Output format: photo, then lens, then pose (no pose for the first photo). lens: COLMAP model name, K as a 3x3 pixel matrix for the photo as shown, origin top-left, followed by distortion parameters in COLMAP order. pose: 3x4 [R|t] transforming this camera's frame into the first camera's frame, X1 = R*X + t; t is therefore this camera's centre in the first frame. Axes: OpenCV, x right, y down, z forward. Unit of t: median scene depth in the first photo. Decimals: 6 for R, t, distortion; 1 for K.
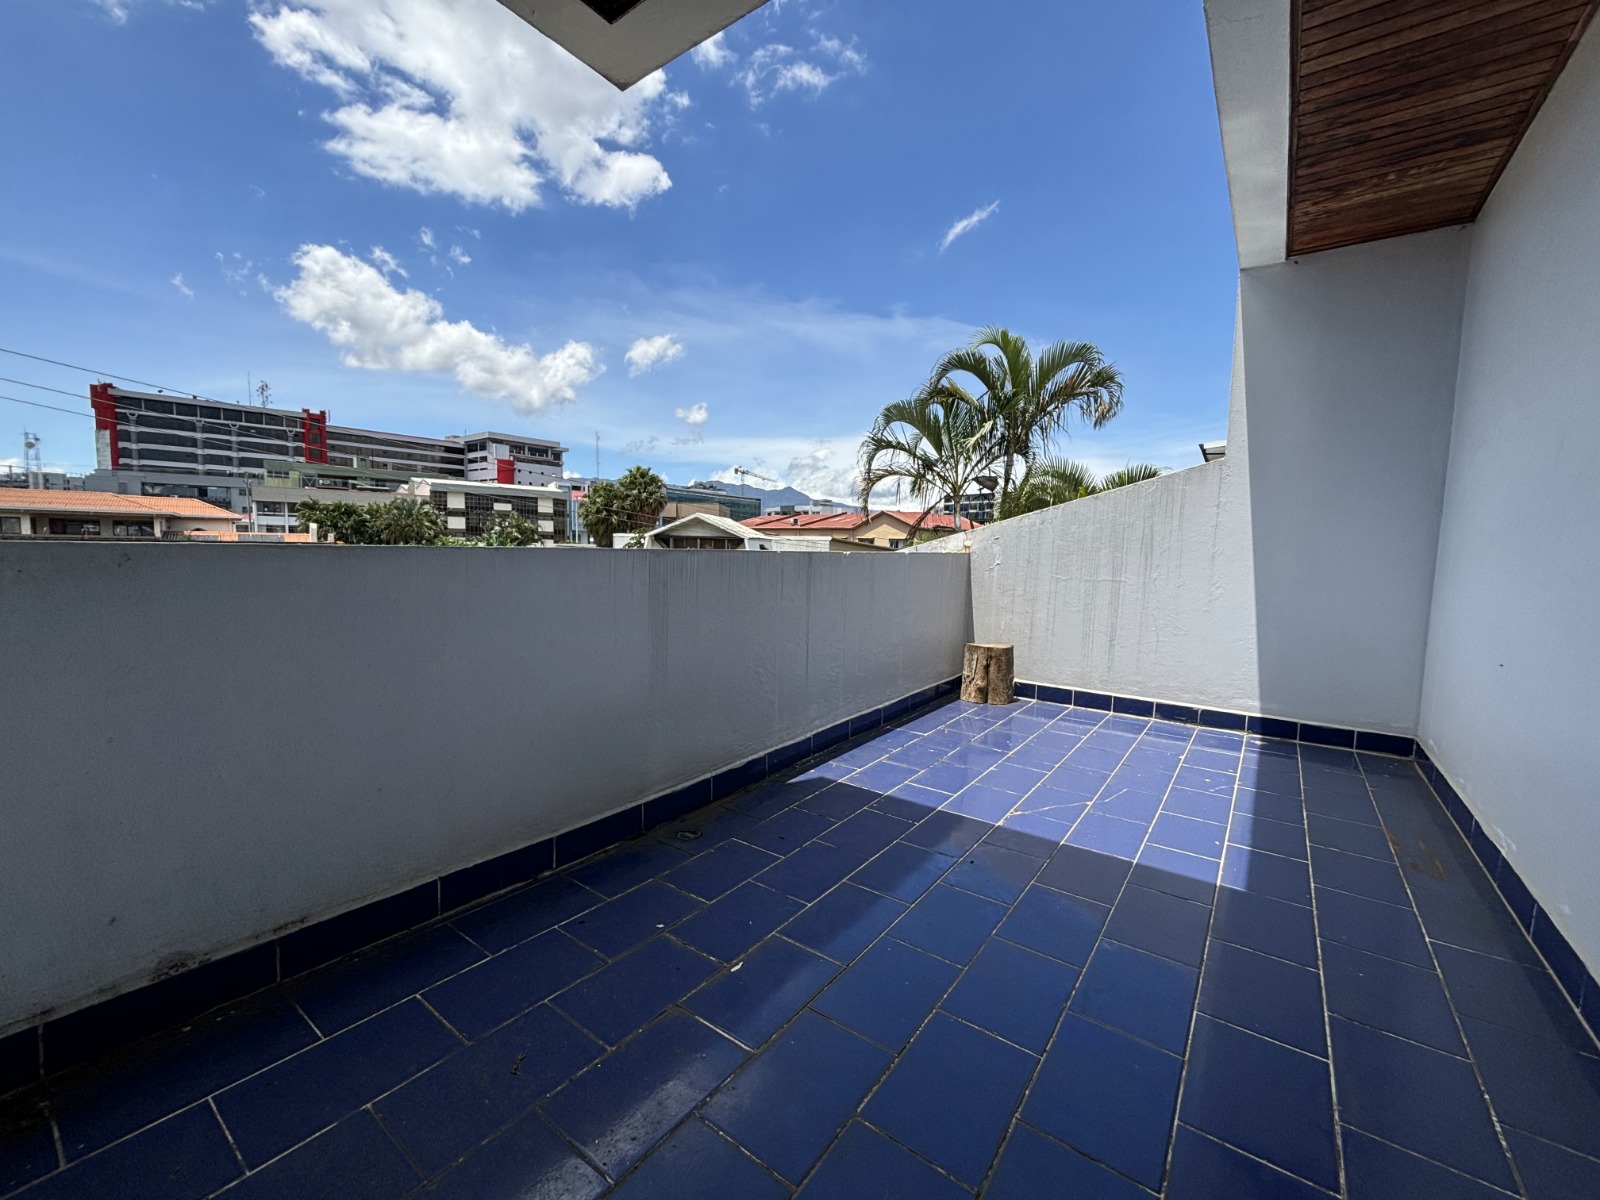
lens RADIAL K [[648.3, 0, 796.8], [0, 648.3, 600.6], [0, 0, 1]] dist [0.000638, -0.000121]
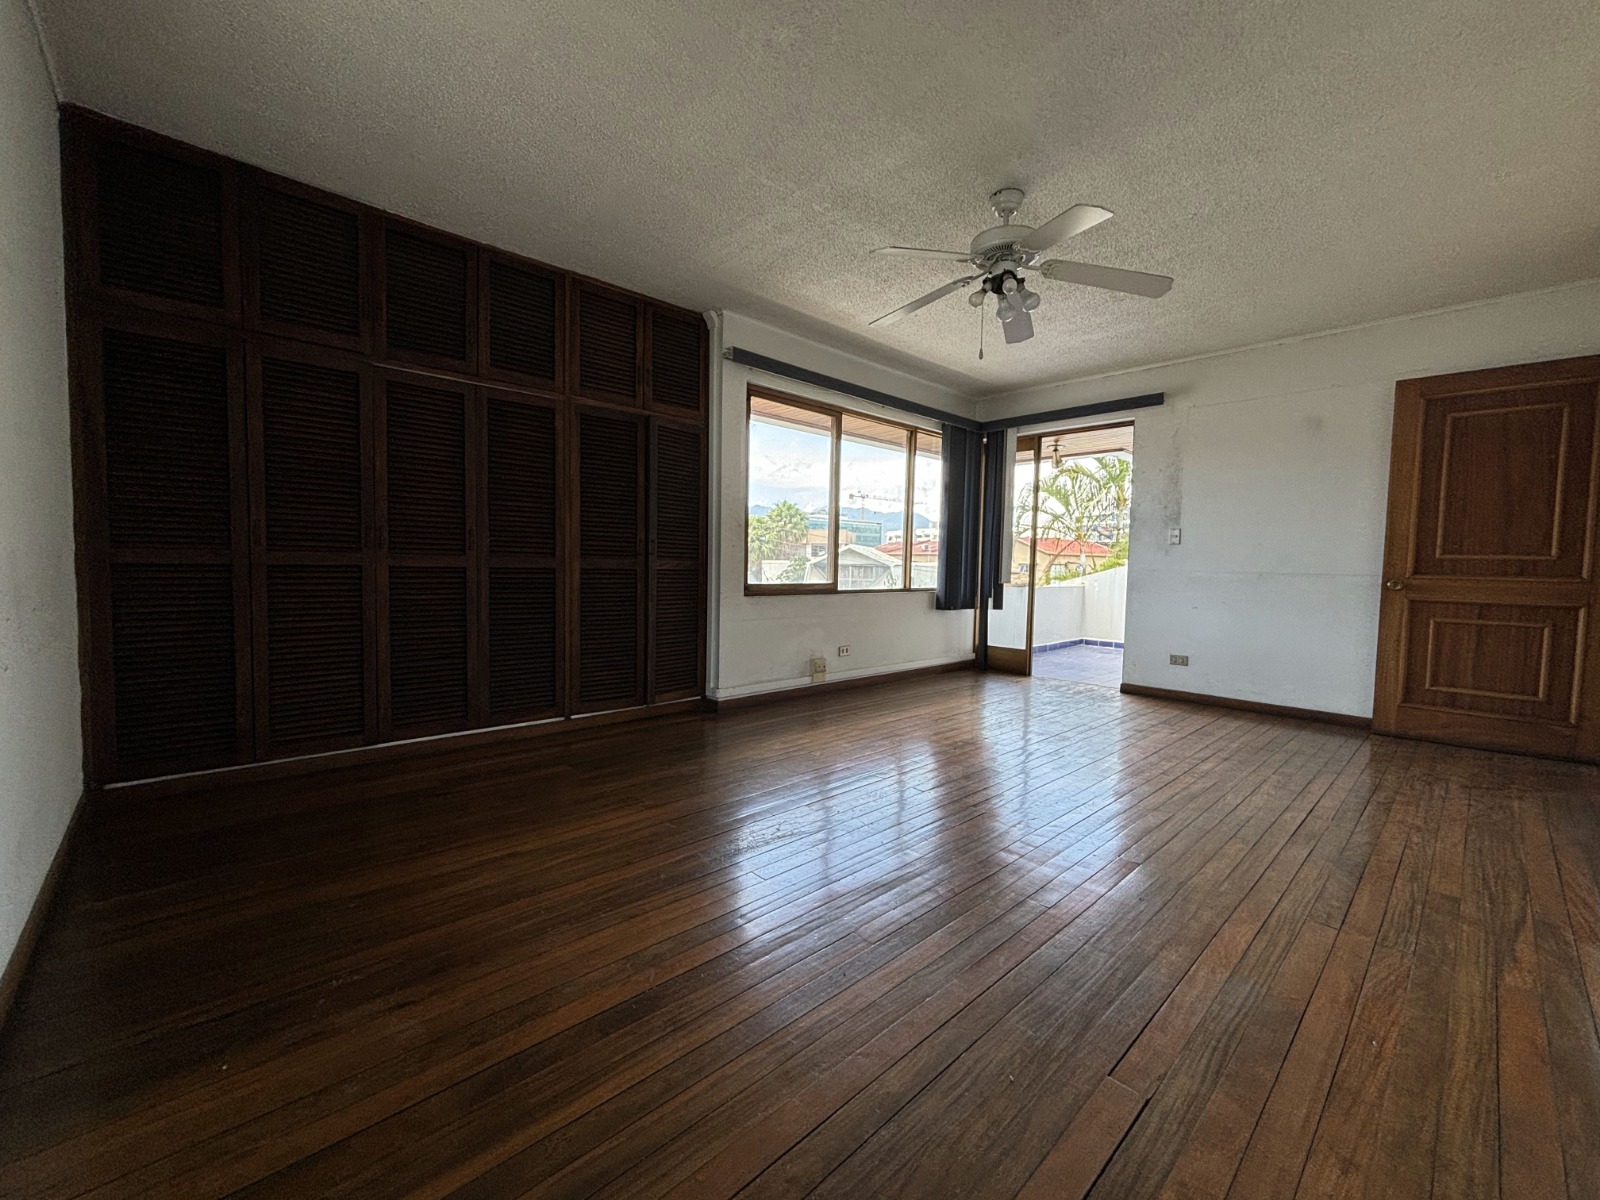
lens RADIAL K [[648.3, 0, 804.6], [0, 648.3, 601.0], [0, 0, 1]] dist [0.000638, -0.000121]
pose [[0.986314, 0.003432, -0.164840, -0.023502], [-0.008922, 0.999429, -0.032575, 0.004013], [0.164634, 0.033600, 0.985782, -0.101568]]
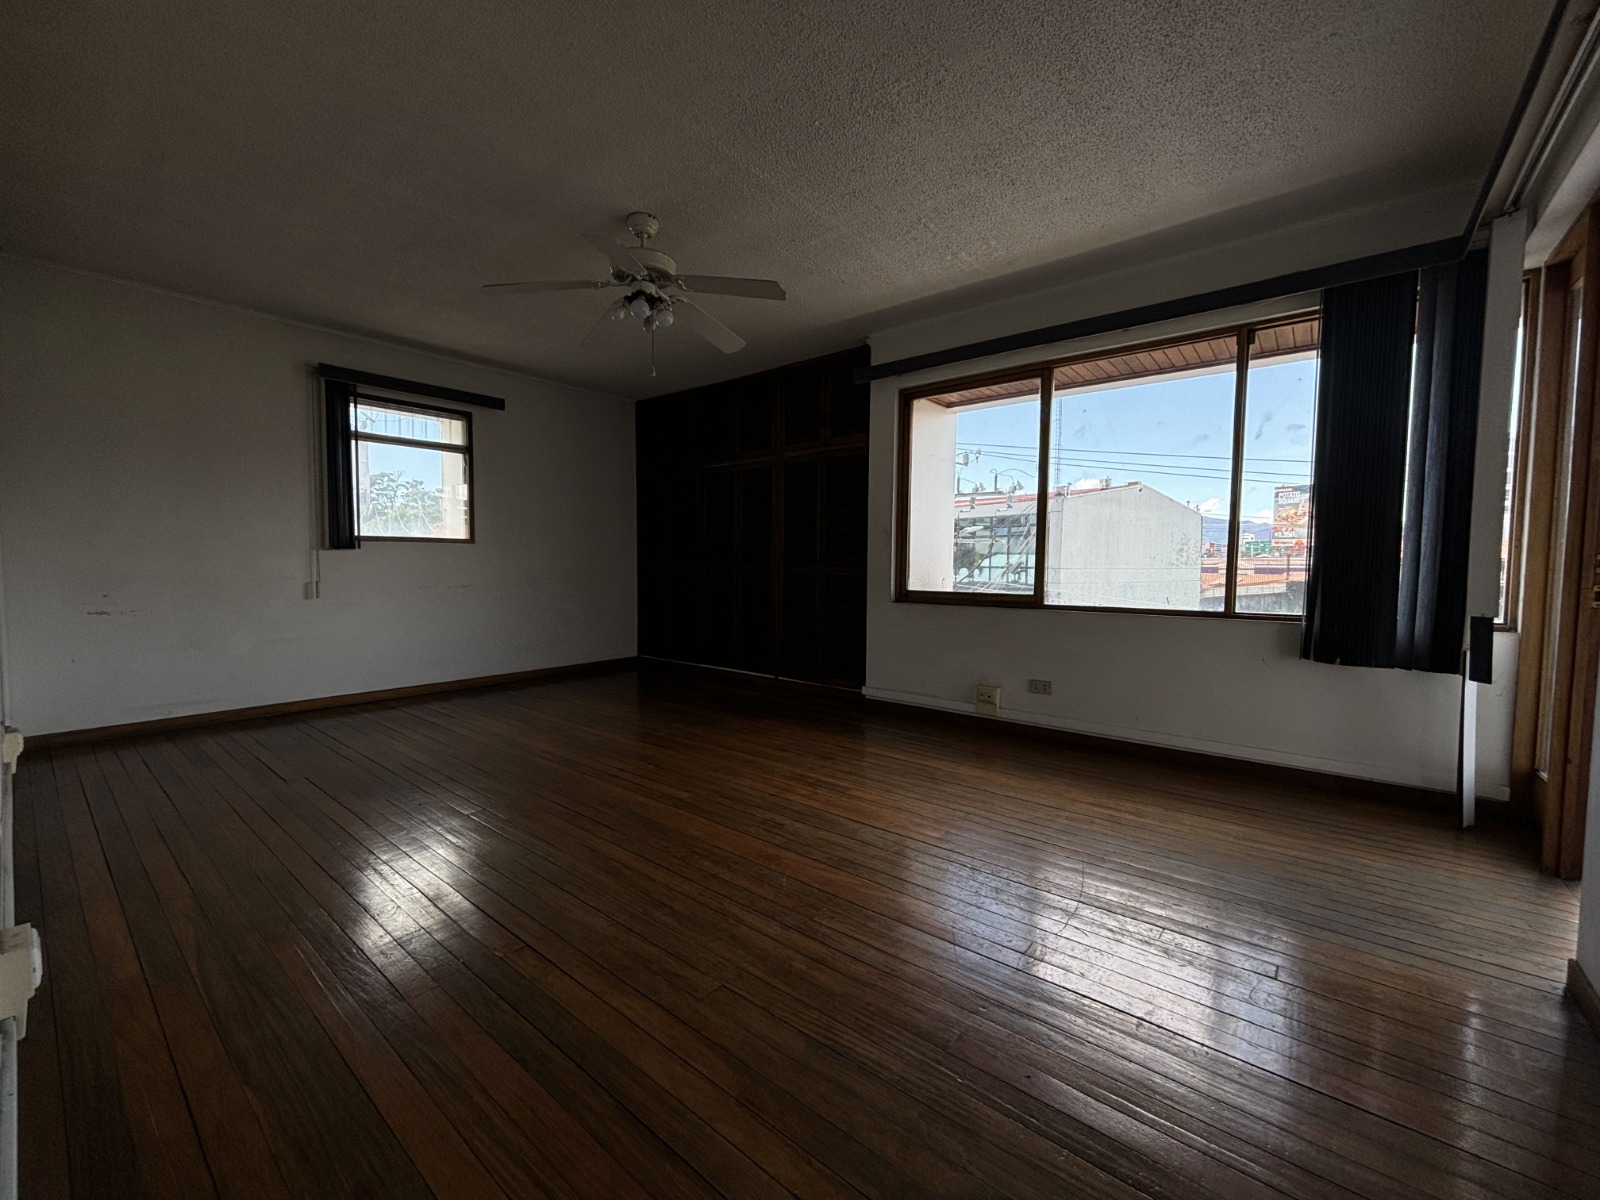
lens RADIAL K [[648.3, 0, 791.6], [0, 648.3, 602.1], [0, 0, 1]] dist [0.000638, -0.000121]
pose [[-0.053315, 0.028283, -0.998177, 0.750423], [-0.097550, 0.994670, 0.033394, -0.054598], [0.993801, 0.099153, -0.050272, 0.780339]]
